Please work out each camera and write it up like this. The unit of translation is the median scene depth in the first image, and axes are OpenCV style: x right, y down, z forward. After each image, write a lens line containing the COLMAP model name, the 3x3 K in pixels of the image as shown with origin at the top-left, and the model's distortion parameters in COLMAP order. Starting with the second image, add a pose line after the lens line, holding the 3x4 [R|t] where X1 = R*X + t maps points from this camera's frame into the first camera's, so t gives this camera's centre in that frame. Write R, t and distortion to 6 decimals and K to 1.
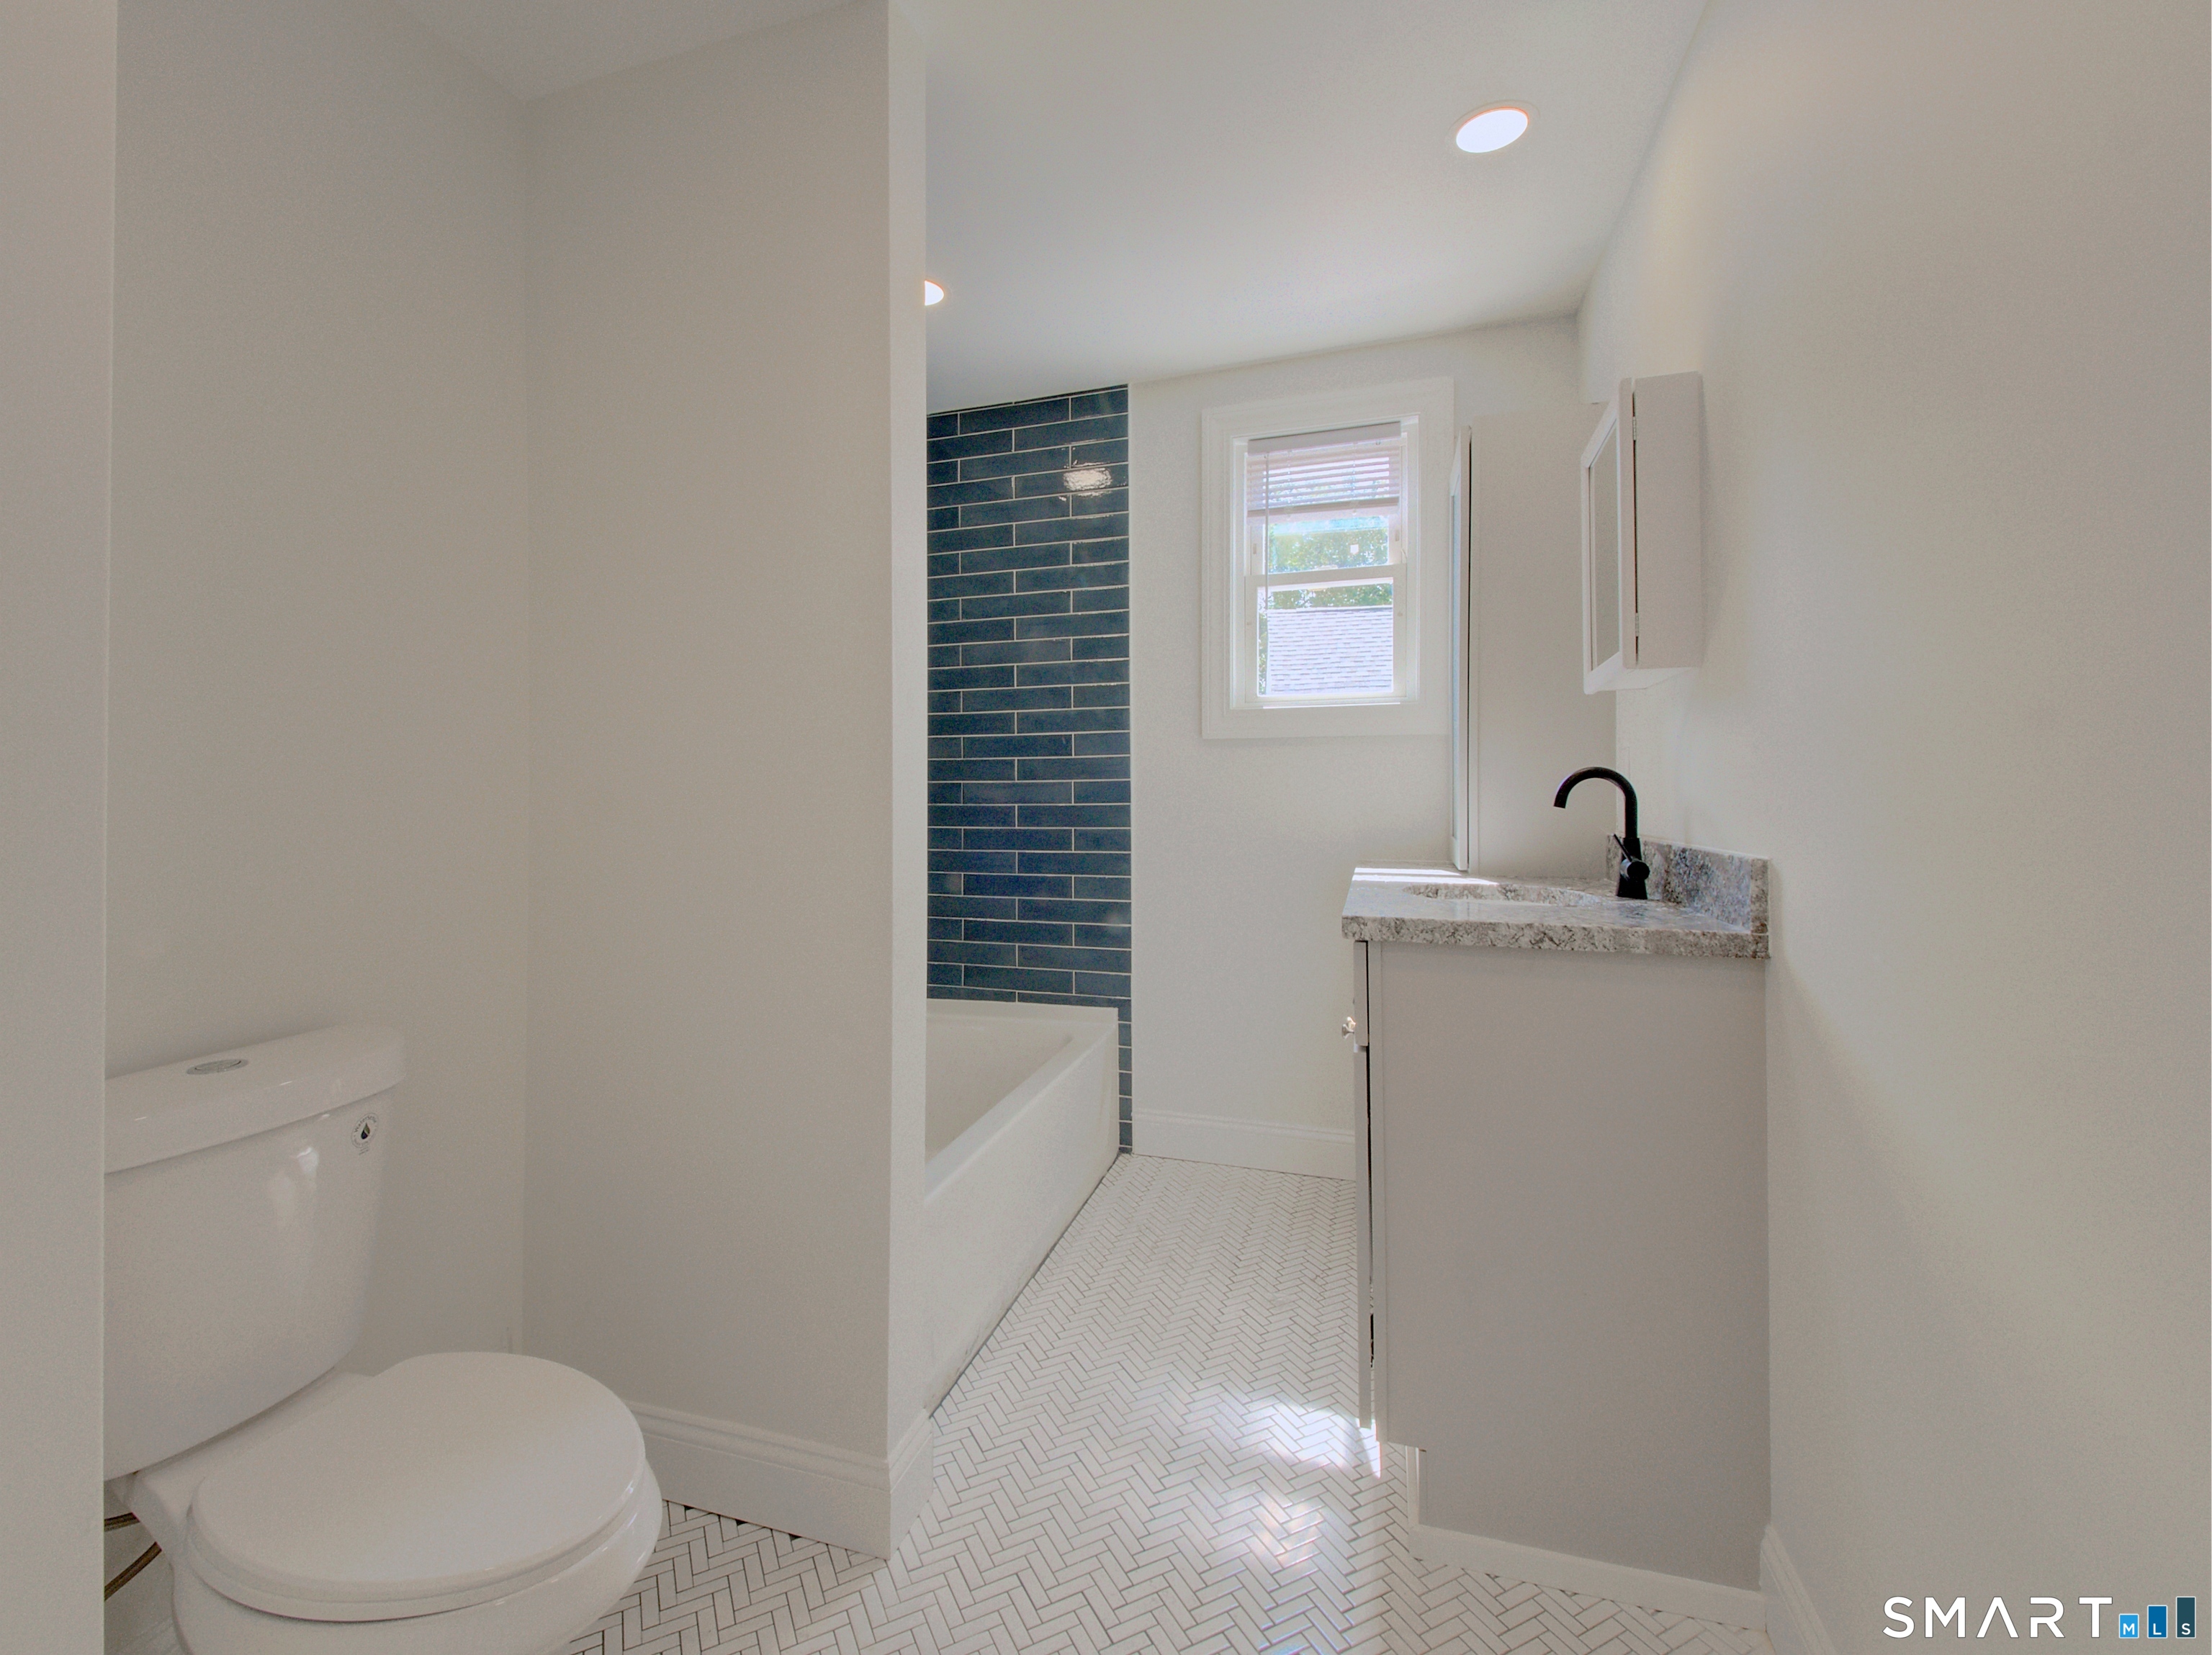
lens RADIAL K [[991.3, 0, 1073.1], [0, 991.3, 796.1], [0, 0, 1]] dist [0.021020, -0.000298]
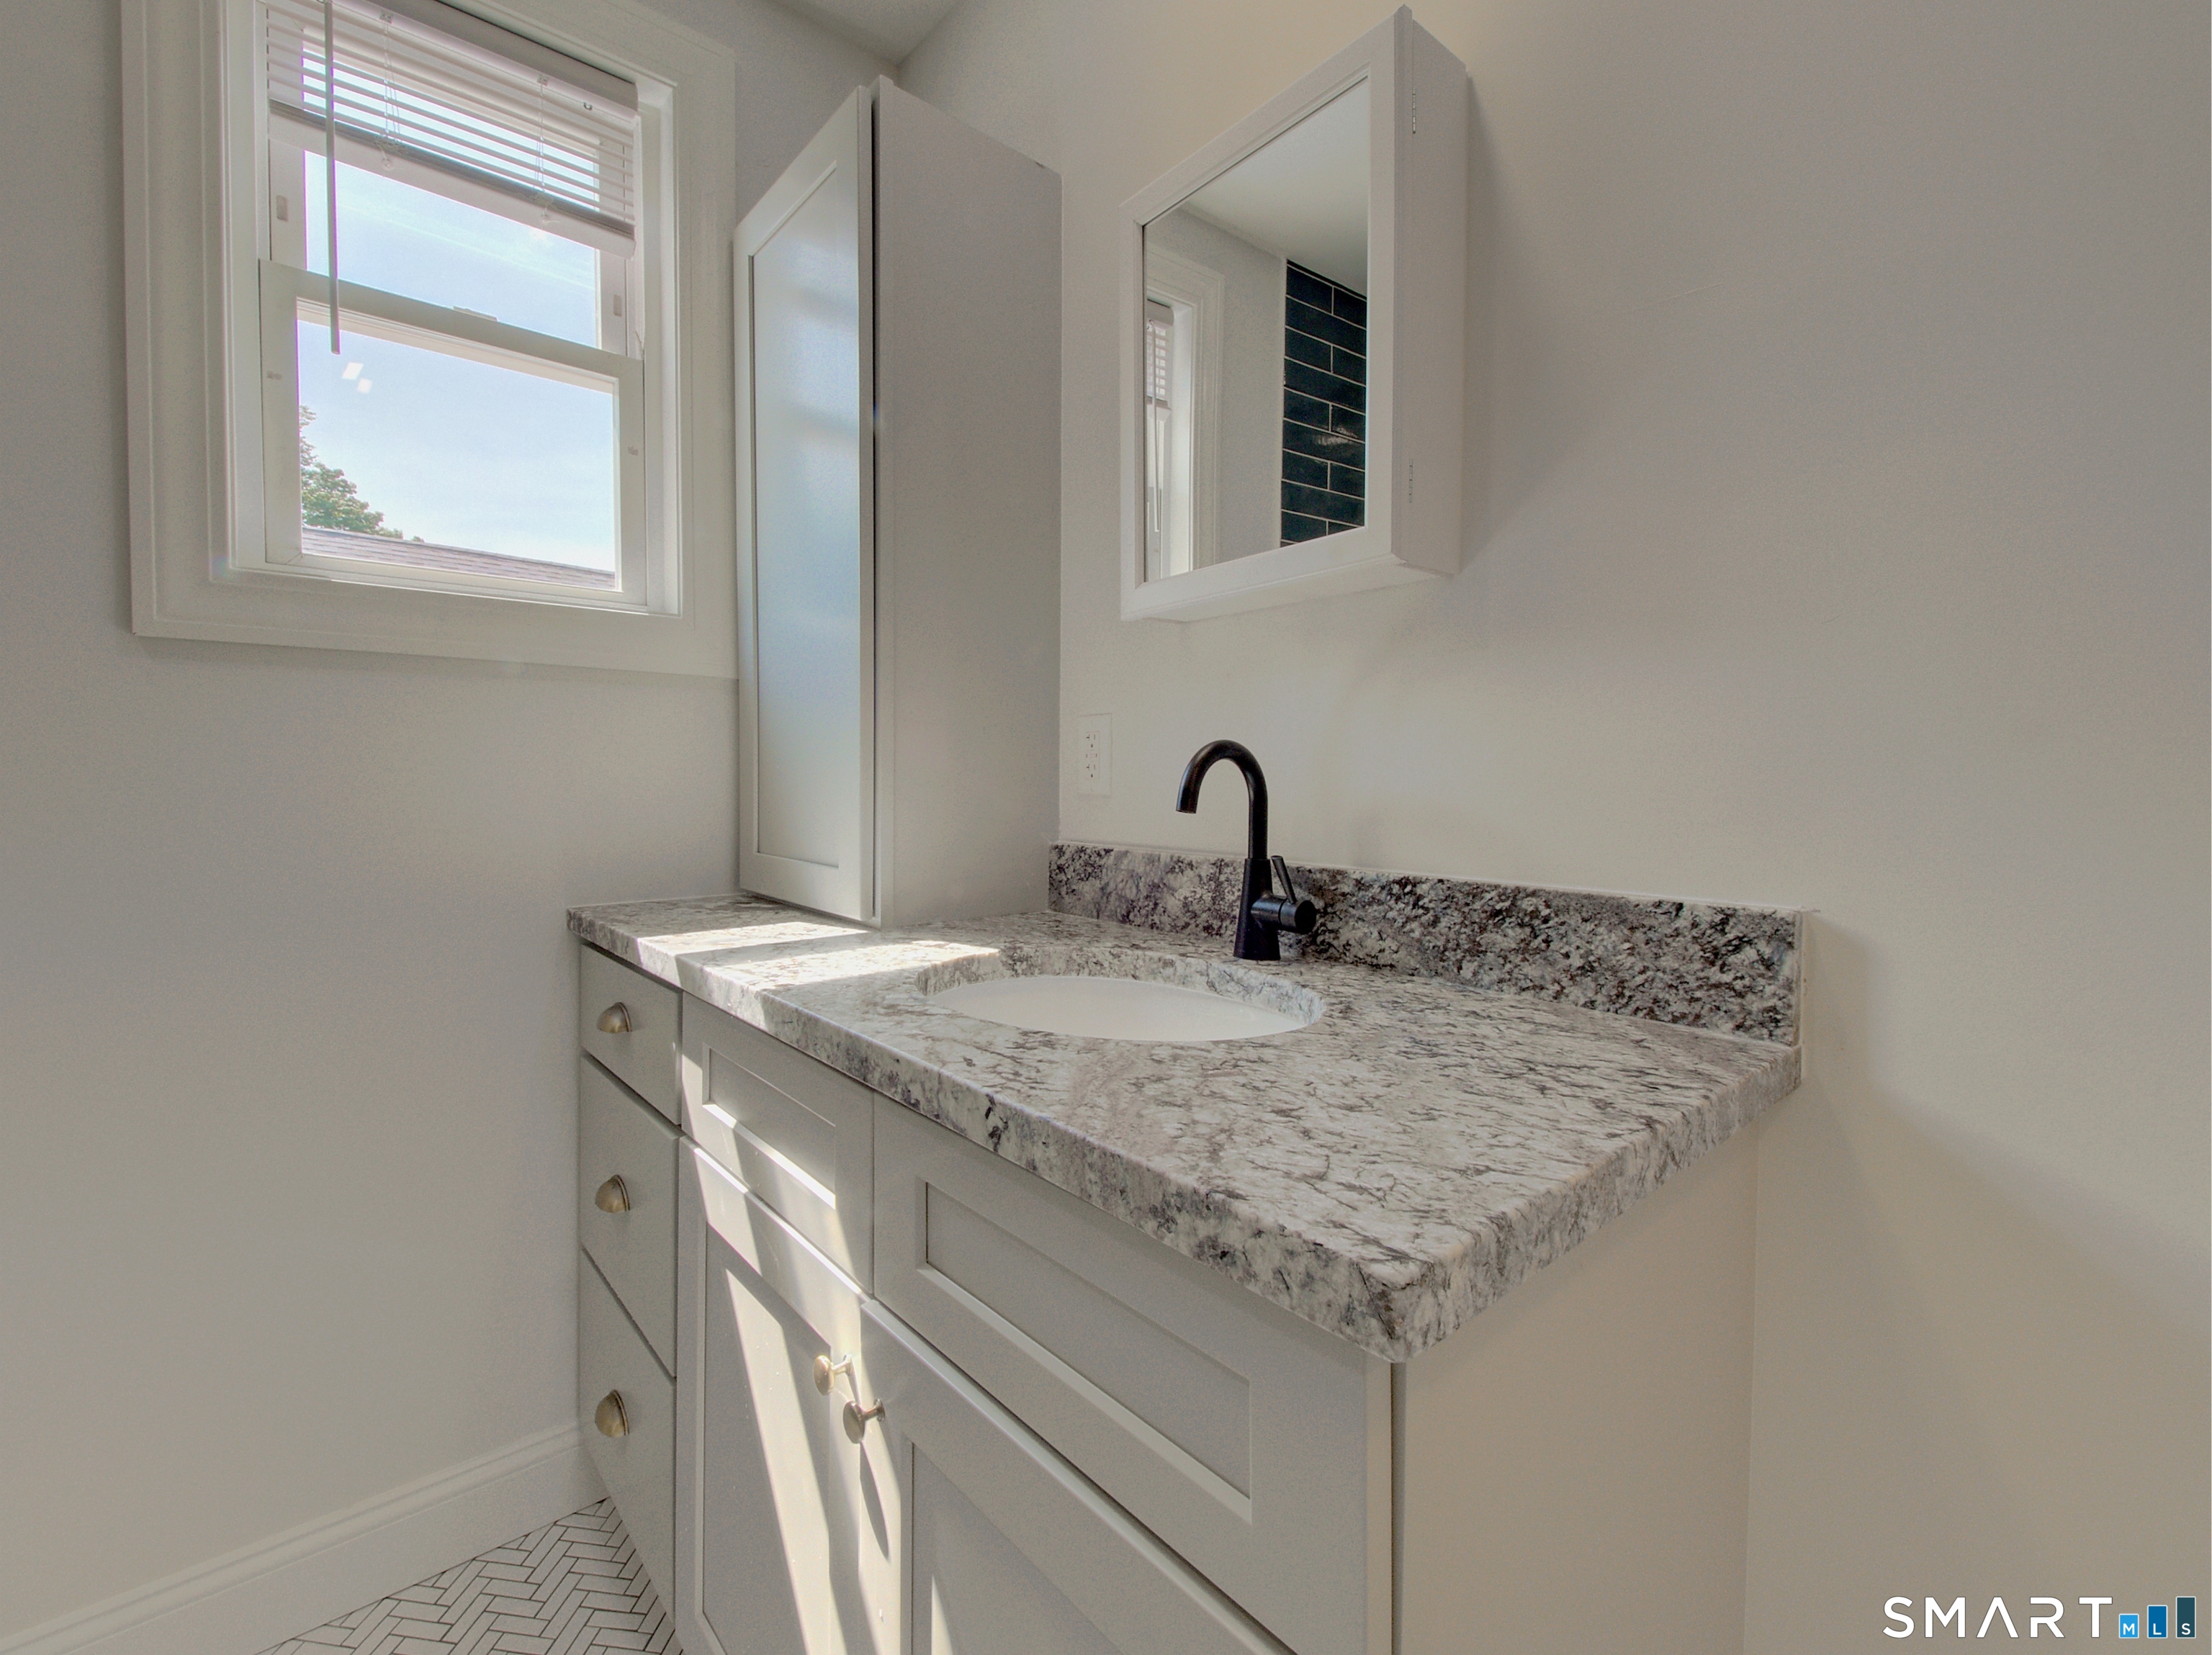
lens RADIAL K [[991.3, 0, 1073.1], [0, 991.3, 796.1], [0, 0, 1]] dist [0.021020, -0.000298]
pose [[0.522908, -0.012083, 0.852304, -0.015795], [-0.001439, 0.999886, 0.015058, -0.004515], [-0.852388, -0.009100, 0.522831, 0.686618]]
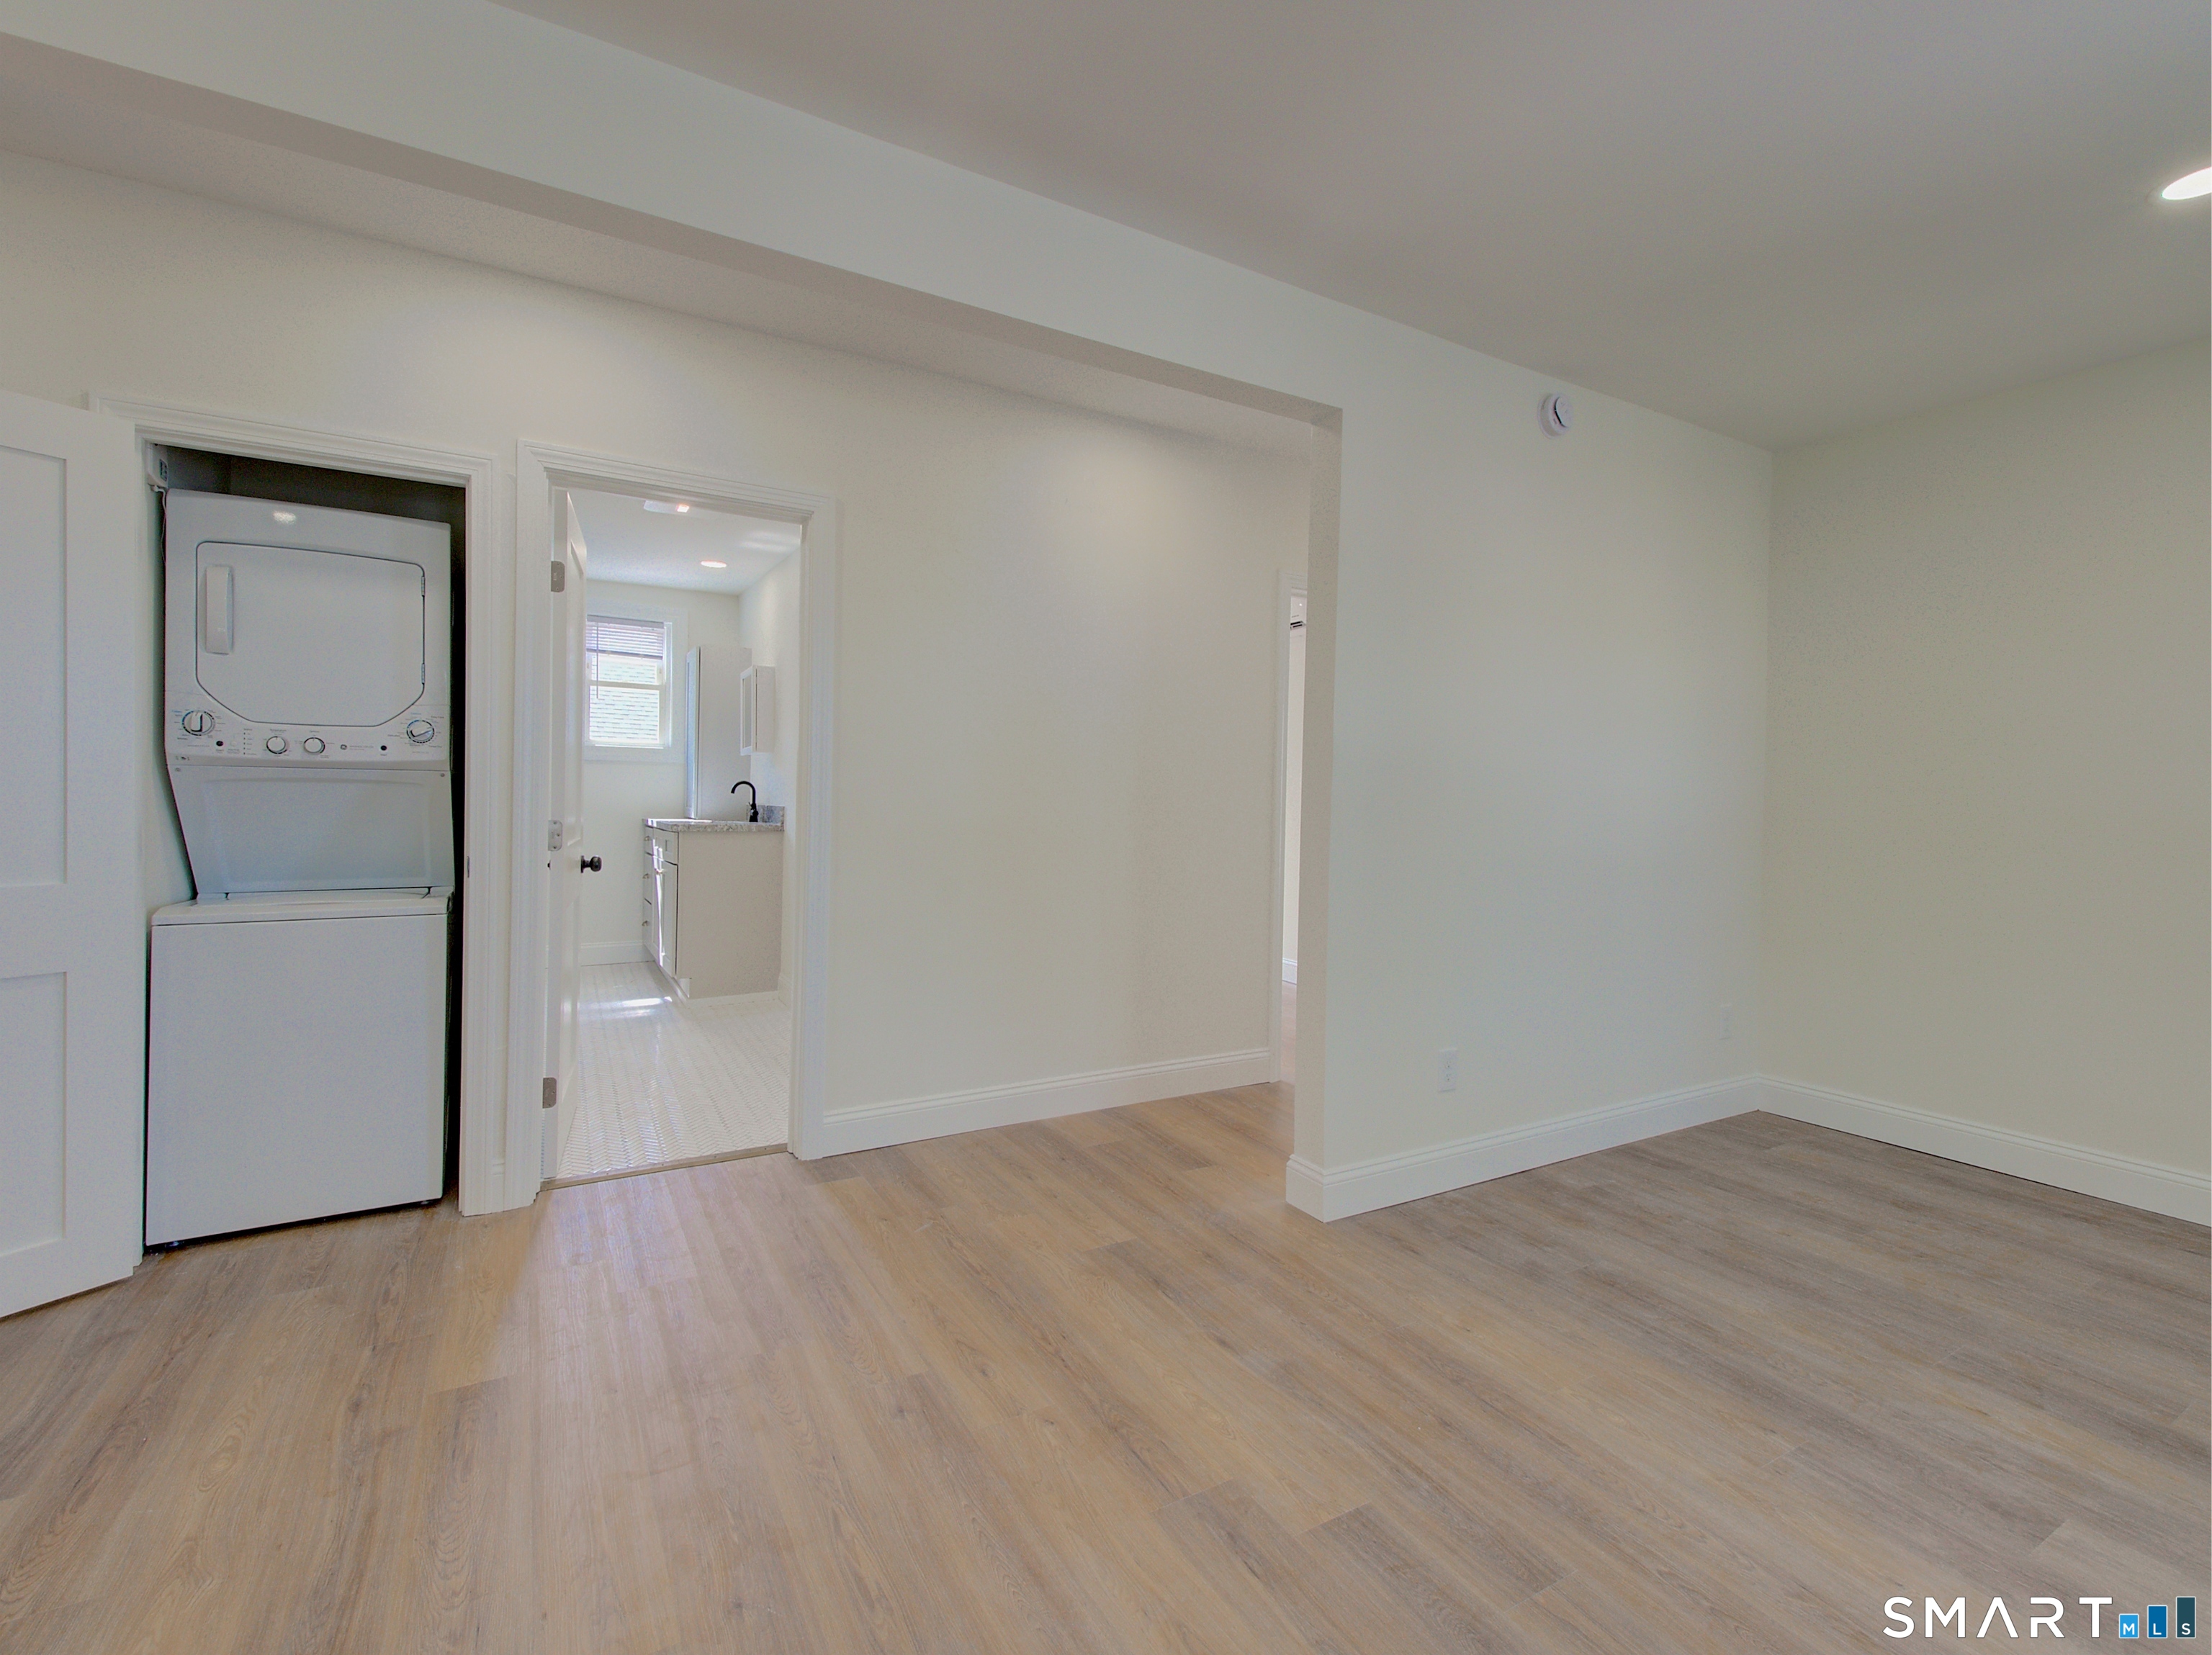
lens RADIAL K [[991.3, 0, 1073.1], [0, 991.3, 796.1], [0, 0, 1]] dist [0.021020, -0.000298]
pose [[0.686627, 0.018860, 0.726765, -0.882223], [-0.017215, 0.999805, -0.009681, 0.027295], [-0.726806, -0.005863, 0.686818, -1.617821]]
